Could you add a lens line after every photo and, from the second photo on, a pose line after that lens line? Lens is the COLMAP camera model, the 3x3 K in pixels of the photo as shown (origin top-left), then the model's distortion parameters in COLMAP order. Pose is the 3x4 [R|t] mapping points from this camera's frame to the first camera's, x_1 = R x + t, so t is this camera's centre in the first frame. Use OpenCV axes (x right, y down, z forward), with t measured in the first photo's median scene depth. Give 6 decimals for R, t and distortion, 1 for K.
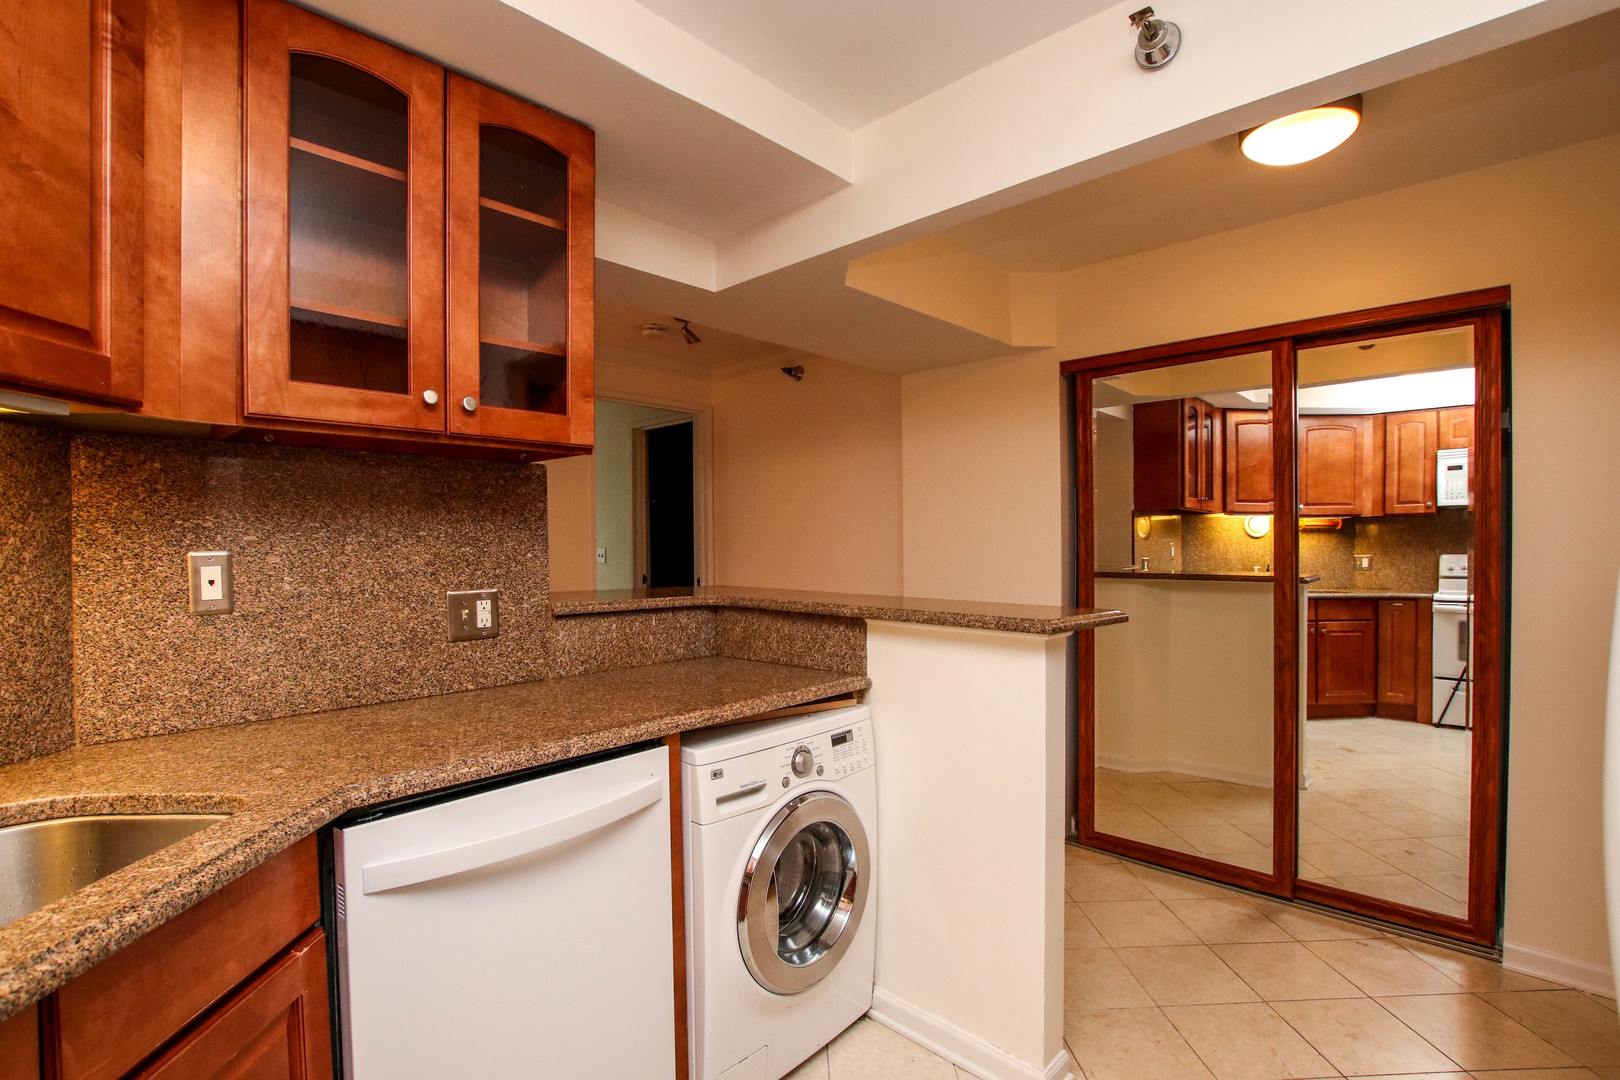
lens RADIAL K [[754.3, 0, 804.9], [0, 754.3, 540.4], [0, 0, 1]] dist [-0.019610, 0.000467]
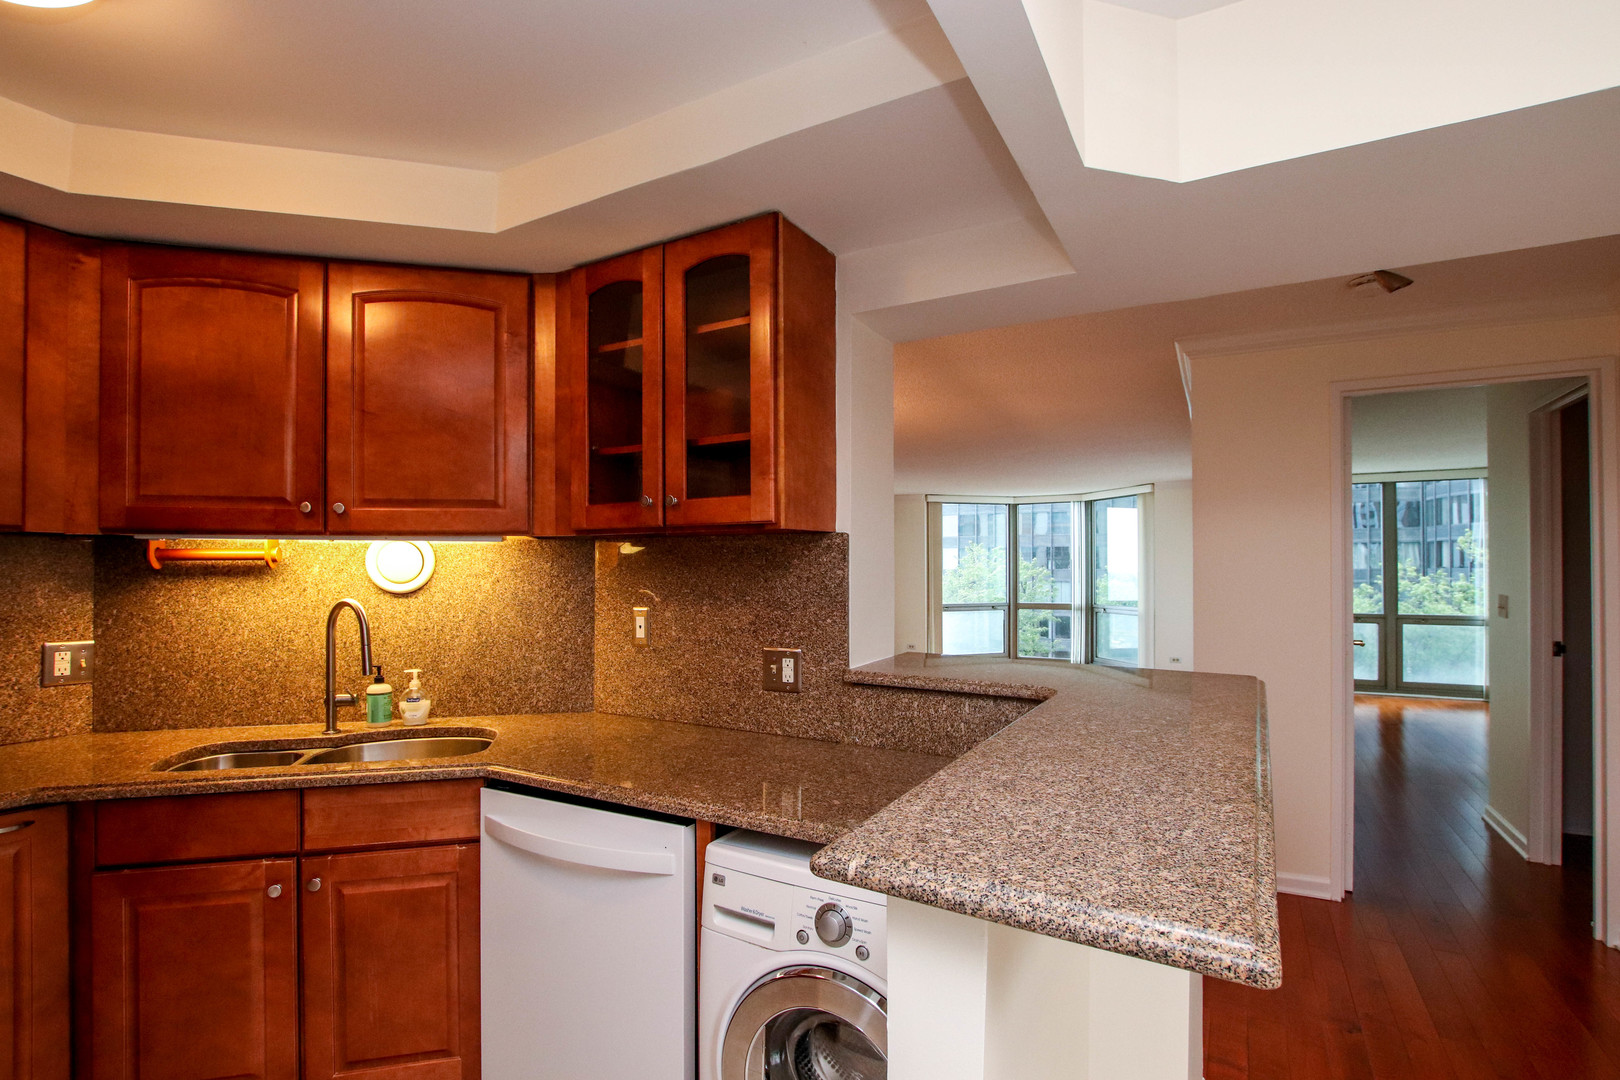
lens RADIAL K [[754.3, 0, 805.2], [0, 754.3, 554.1], [0, 0, 1]] dist [-0.019610, 0.000467]
pose [[0.246614, -0.010734, -0.969054, 0.740244], [0.000173, 0.999939, -0.011032, -0.070347], [0.969114, 0.002553, 0.246601, 0.809632]]
